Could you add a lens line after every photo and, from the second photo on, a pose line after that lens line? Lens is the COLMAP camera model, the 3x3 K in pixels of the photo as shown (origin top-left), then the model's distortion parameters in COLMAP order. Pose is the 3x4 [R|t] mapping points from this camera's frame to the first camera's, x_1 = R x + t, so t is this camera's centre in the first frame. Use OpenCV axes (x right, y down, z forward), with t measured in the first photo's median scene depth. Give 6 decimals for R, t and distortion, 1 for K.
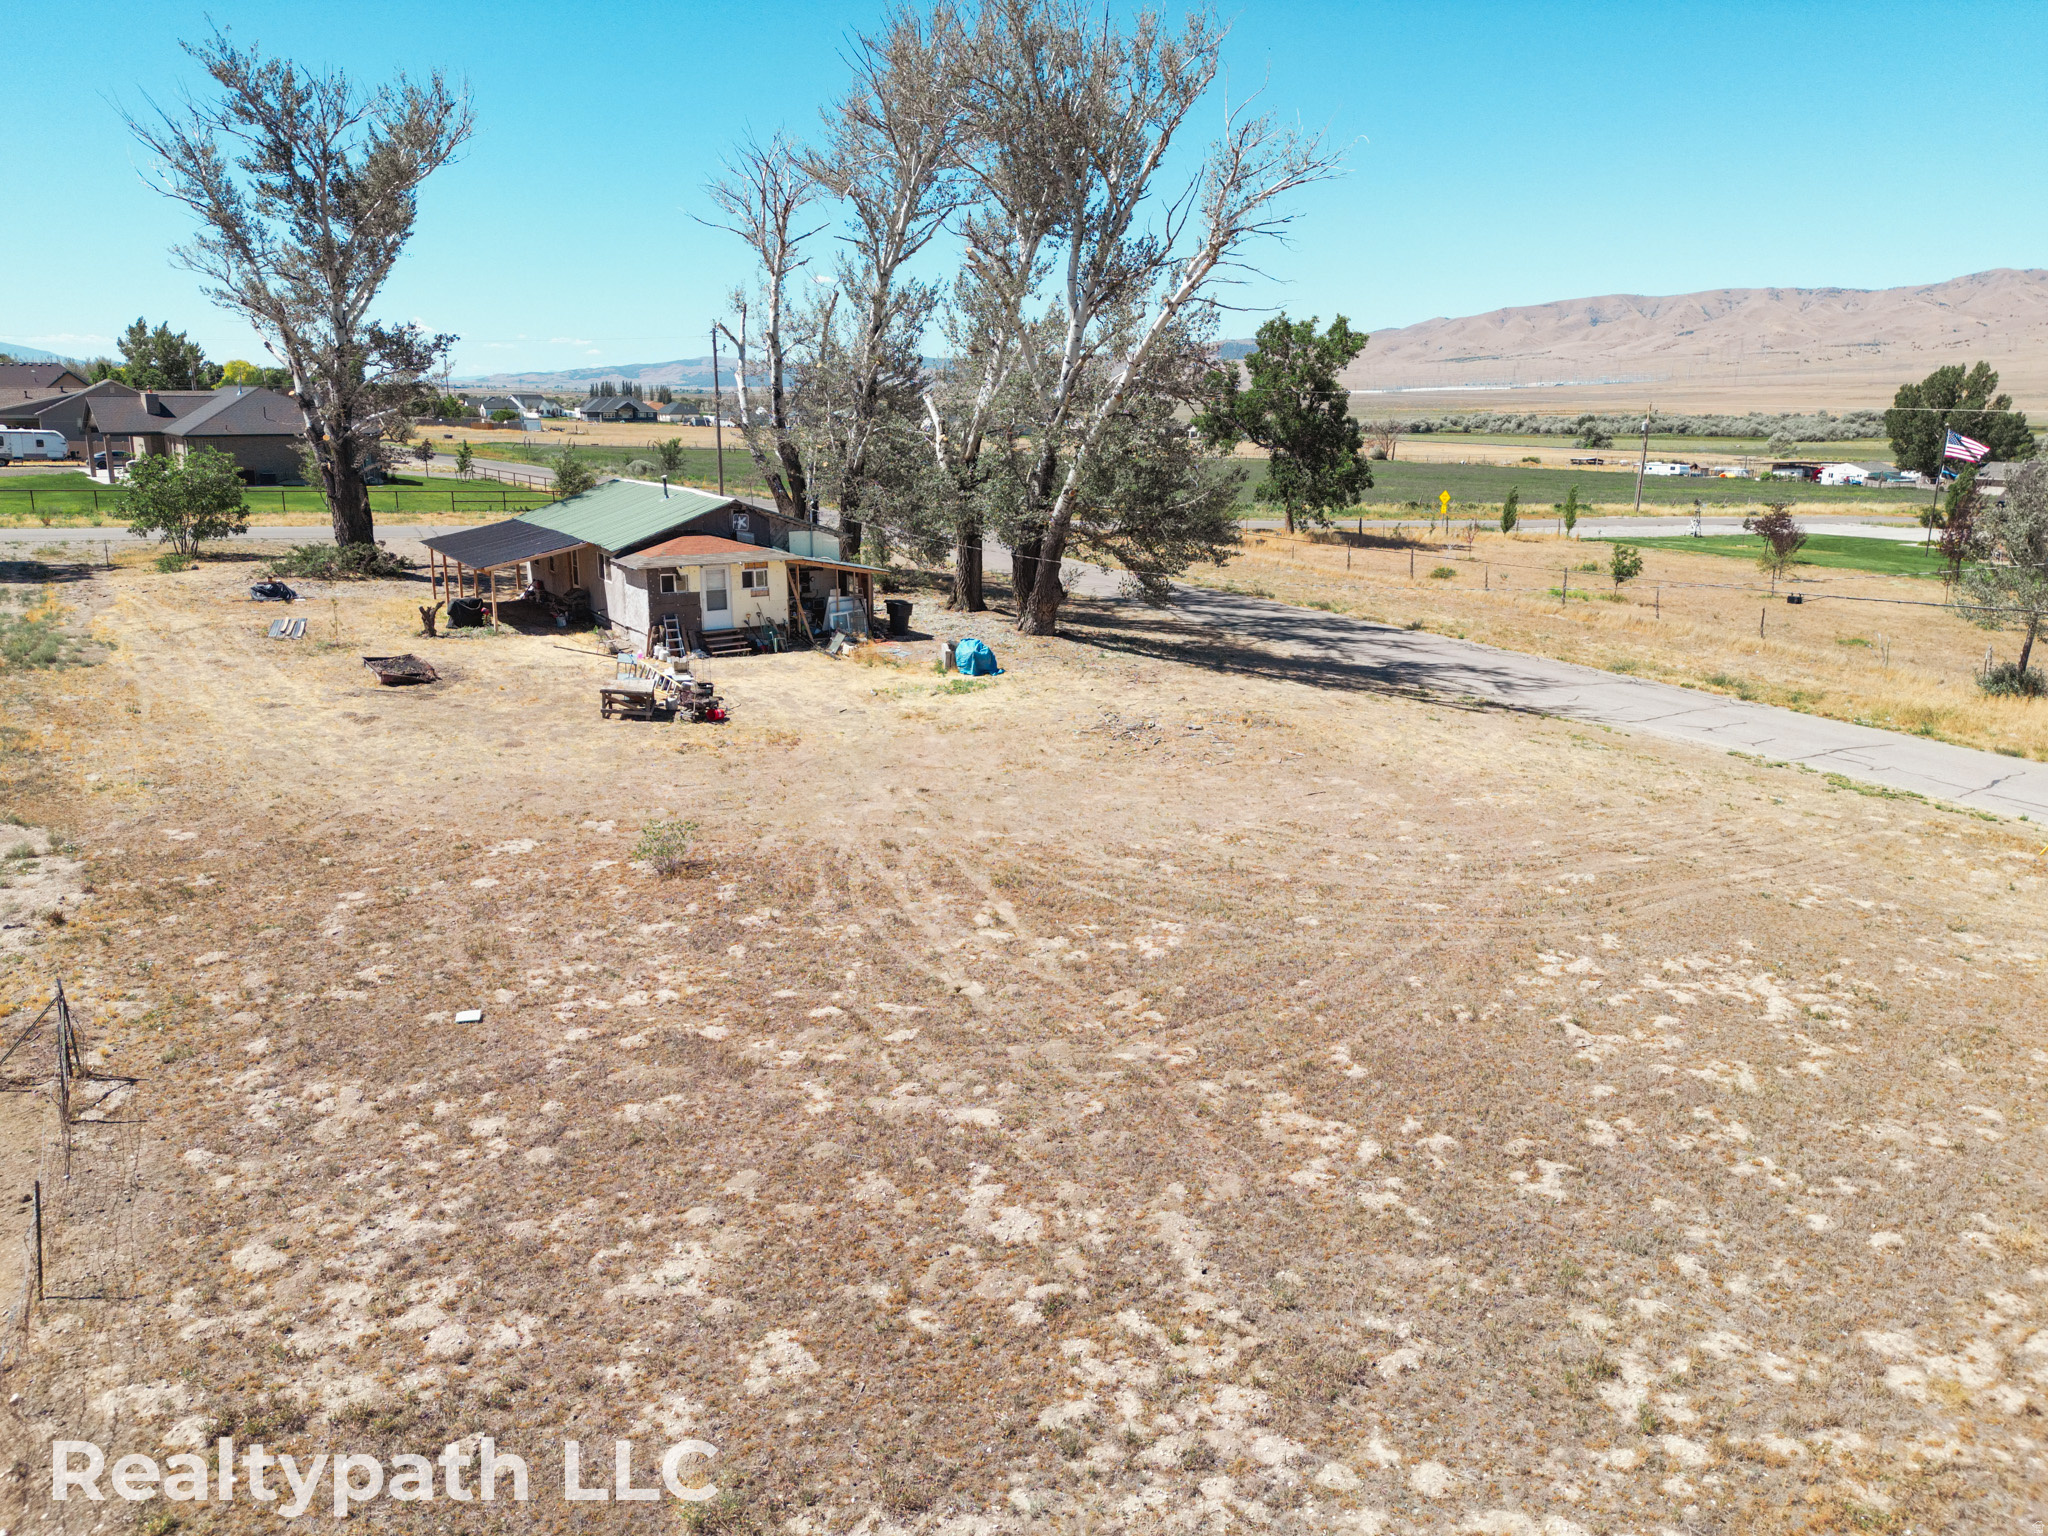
lens RADIAL K [[1423.6, 0, 1033.9], [0, 1423.6, 772.4], [0, 0, 1]] dist [0.031261, -0.002190]
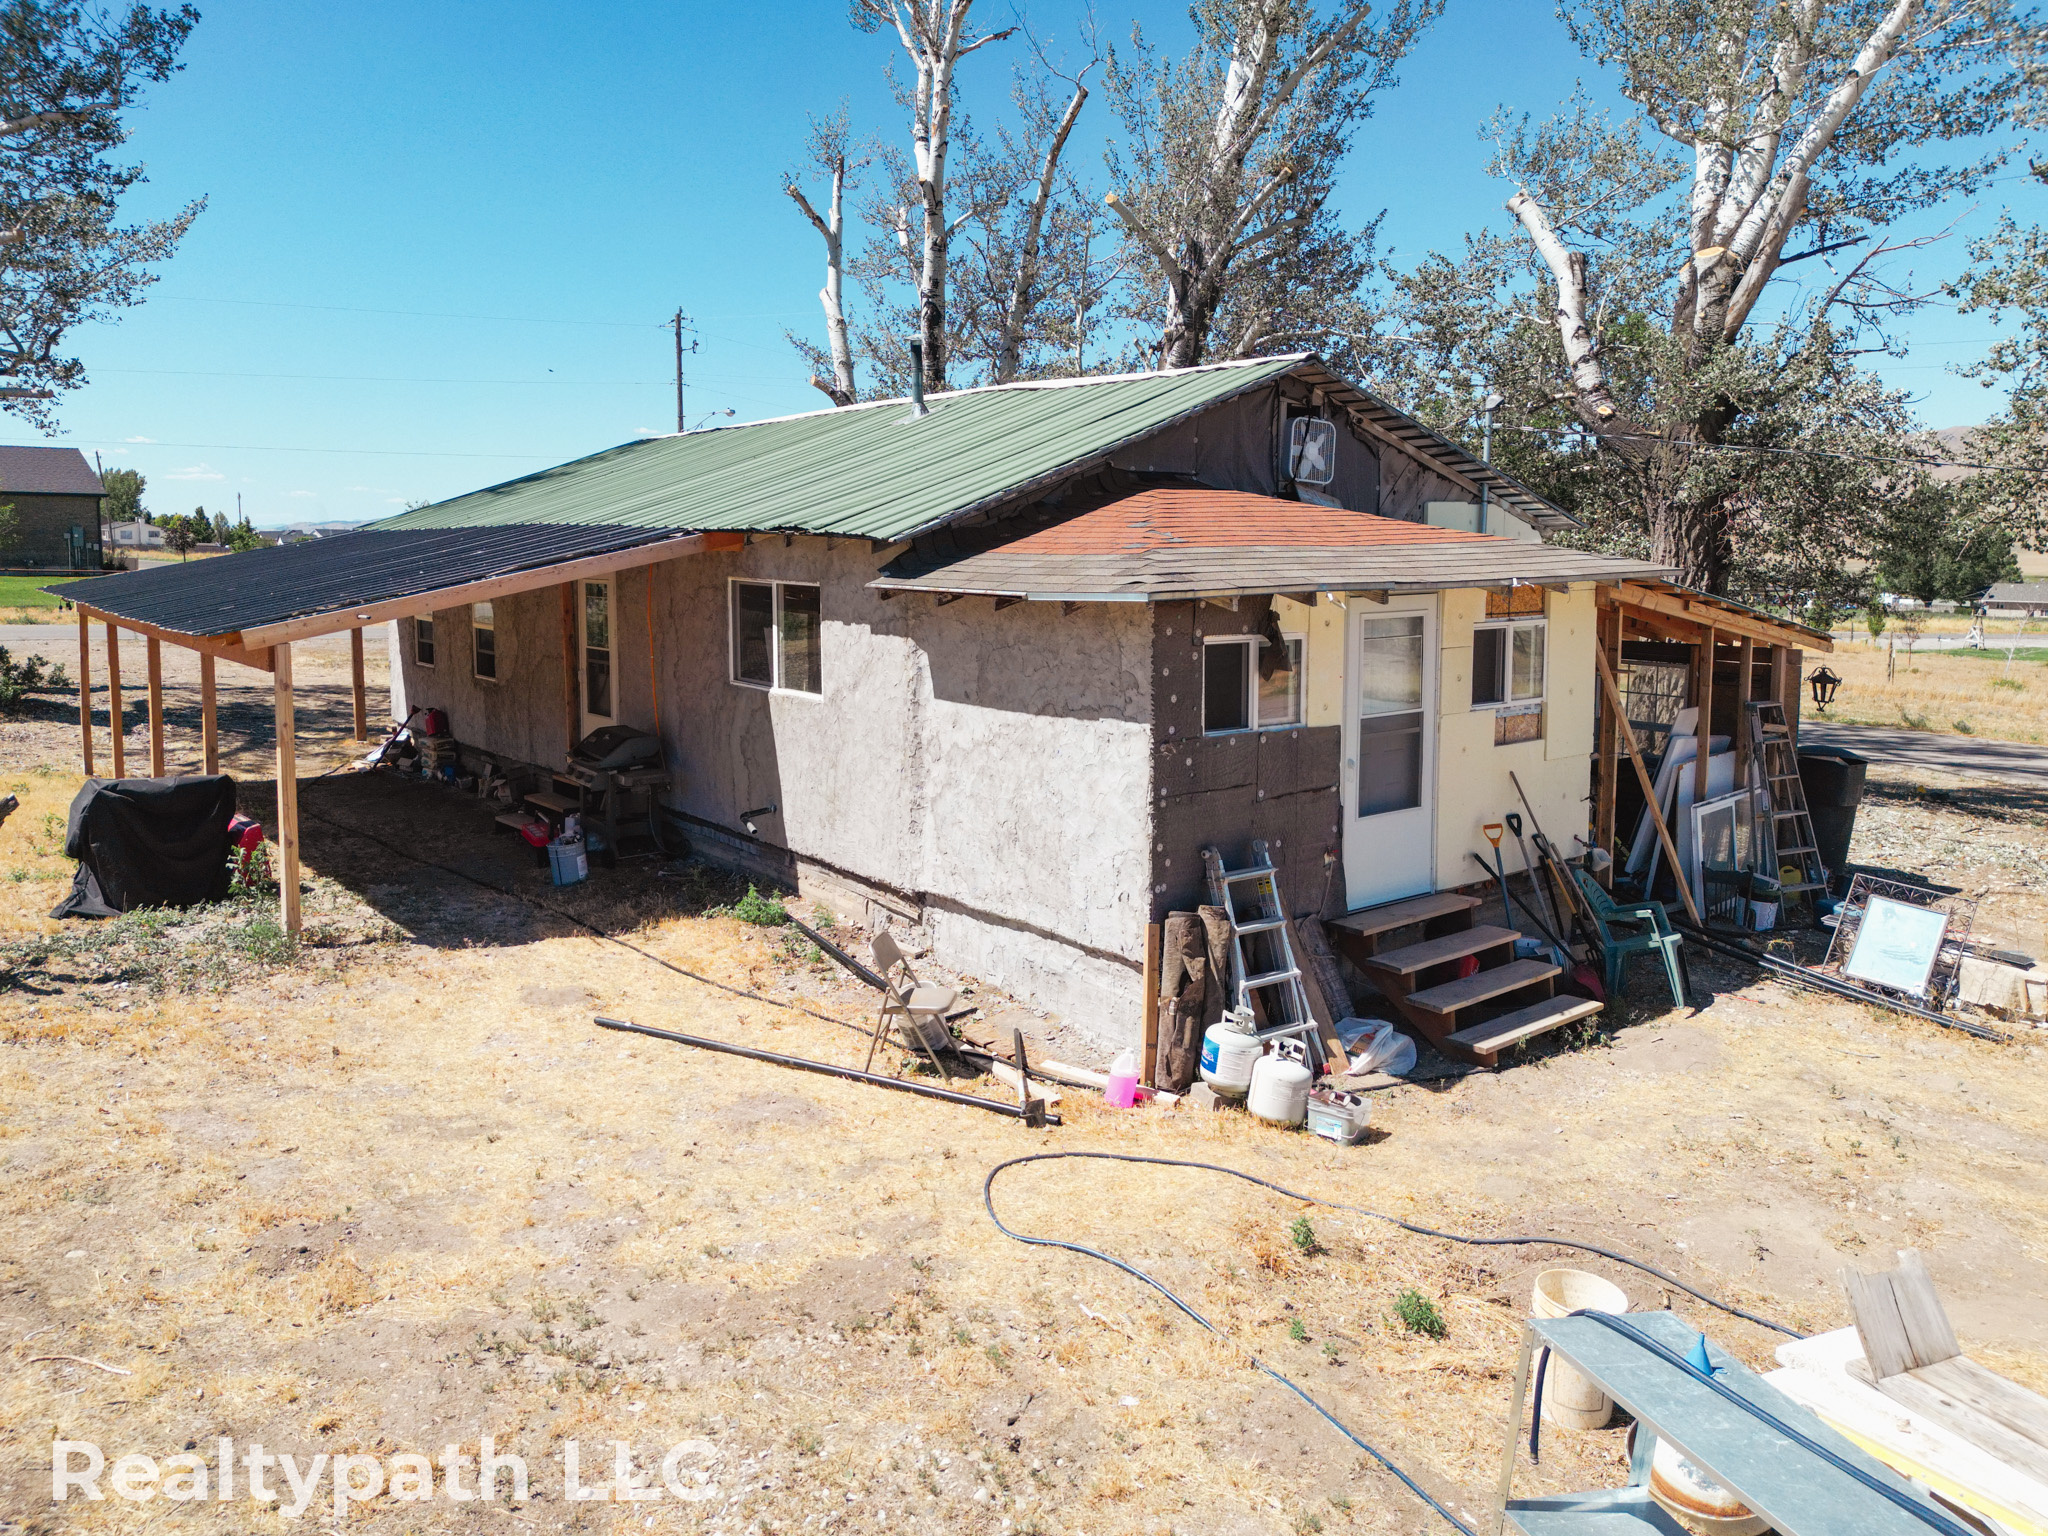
lens RADIAL K [[1423.6, 0, 1015.6], [0, 1423.6, 755.5], [0, 0, 1]] dist [0.031261, -0.002190]
pose [[0.994110, -0.020763, 0.106365, -0.293248], [0.032333, 0.993599, -0.108239, -0.098931], [-0.103436, 0.111041, 0.988418, 0.781538]]
